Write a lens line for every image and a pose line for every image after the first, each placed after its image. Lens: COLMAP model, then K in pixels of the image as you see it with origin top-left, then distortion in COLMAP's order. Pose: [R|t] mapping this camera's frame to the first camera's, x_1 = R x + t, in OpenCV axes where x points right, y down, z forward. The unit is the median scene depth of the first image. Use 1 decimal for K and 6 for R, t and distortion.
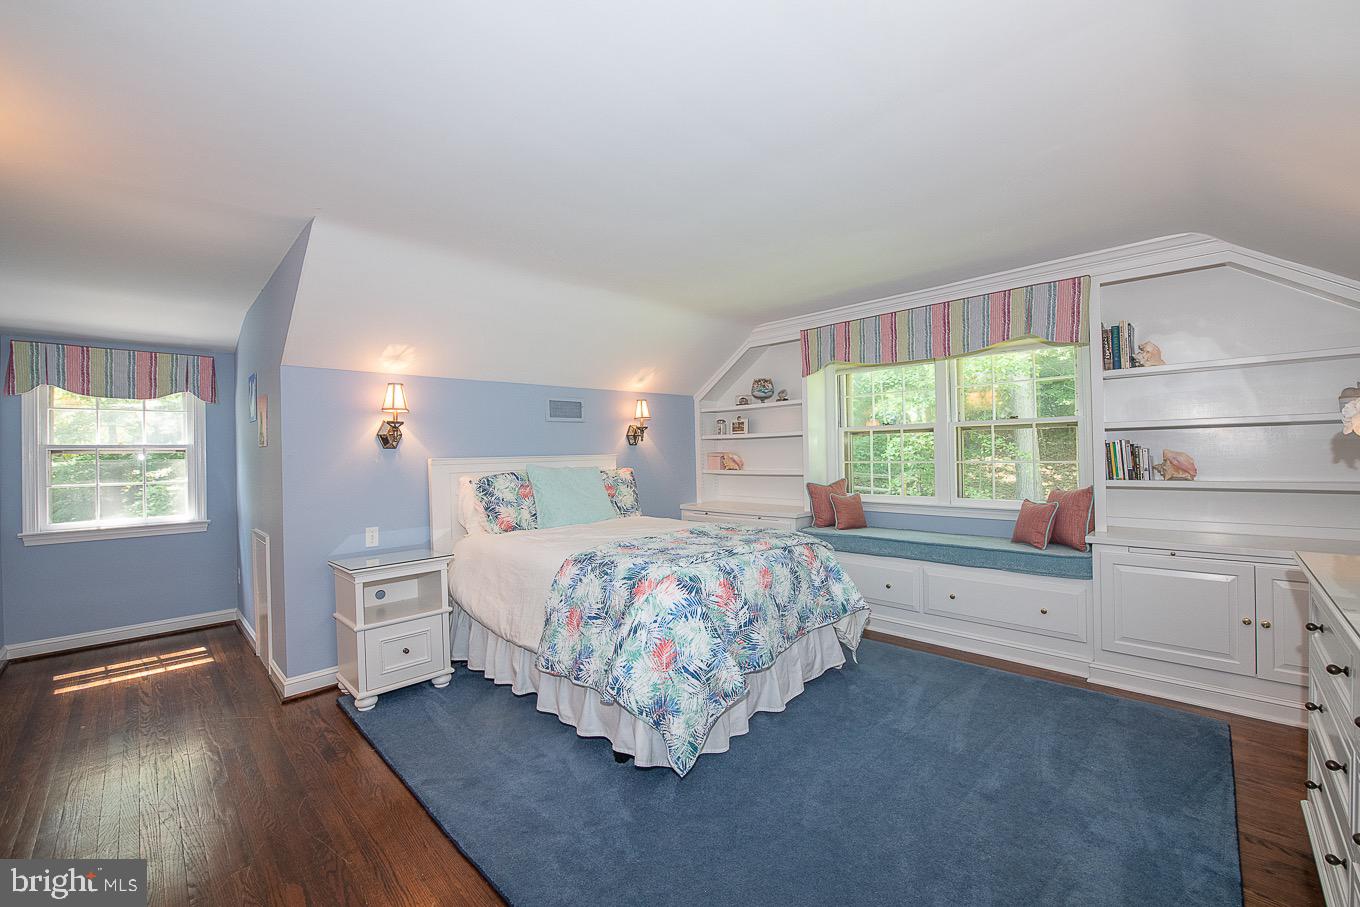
lens RADIAL K [[540.0, 0, 679.7], [0, 540.0, 450.8], [0, 0, 1]] dist [-0.015391, -0.000458]
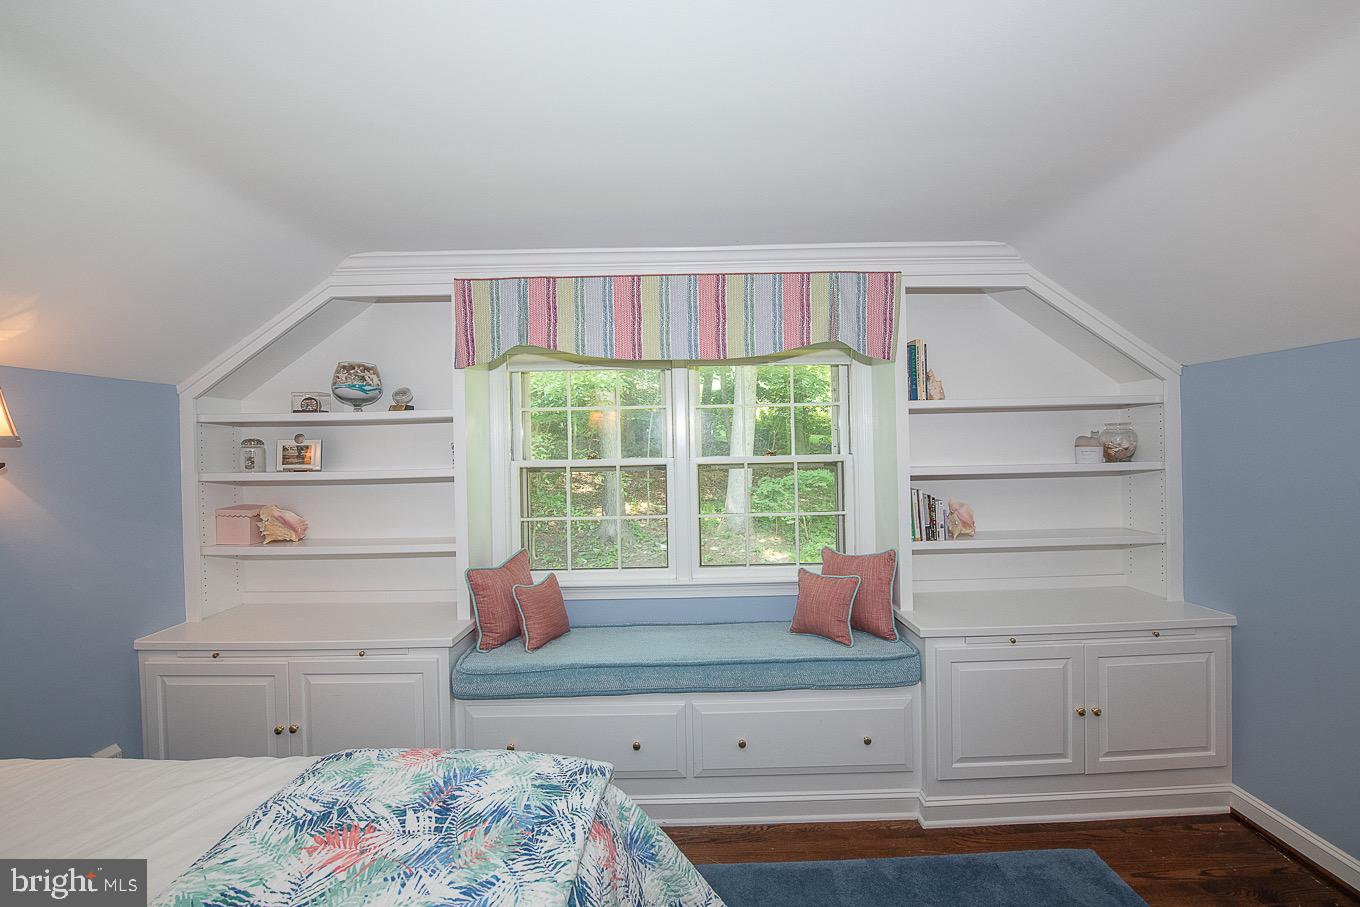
lens RADIAL K [[540.0, 0, 682.8], [0, 540.0, 447.8], [0, 0, 1]] dist [-0.015391, -0.000458]
pose [[0.704354, 0.005408, 0.709828, 0.009864], [0.004822, 0.999911, -0.012403, -0.048937], [-0.709832, 0.012159, 0.704266, 0.450824]]
